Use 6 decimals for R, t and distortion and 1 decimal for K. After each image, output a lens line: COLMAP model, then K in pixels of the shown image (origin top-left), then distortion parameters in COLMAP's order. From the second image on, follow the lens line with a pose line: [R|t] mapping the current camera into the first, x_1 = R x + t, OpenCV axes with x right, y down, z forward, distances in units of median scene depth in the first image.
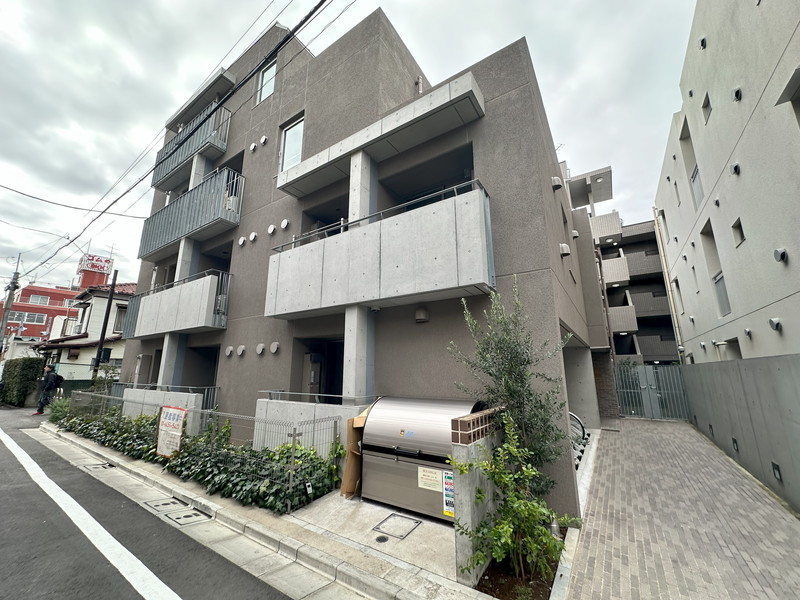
lens RADIAL K [[317.8, 0, 400.0], [0, 317.8, 299.3], [0, 0, 1]] dist [-0.001435, 0.000025]
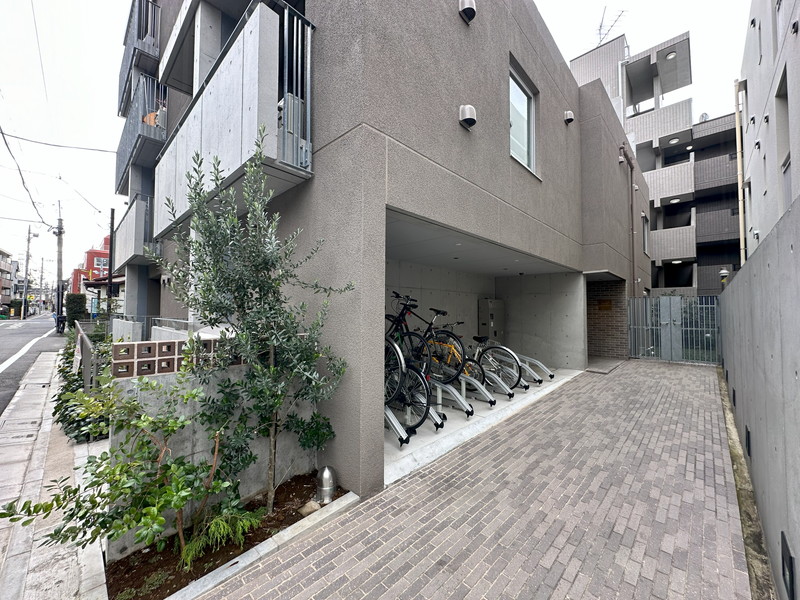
lens RADIAL K [[317.8, 0, 398.6], [0, 317.8, 300.7], [0, 0, 1]] dist [-0.001435, 0.000025]
pose [[0.984818, -0.000857, -0.173586, 0.255165], [0.033712, 0.981893, 0.186413, 0.051898], [0.170283, -0.189435, 0.967015, 0.132474]]
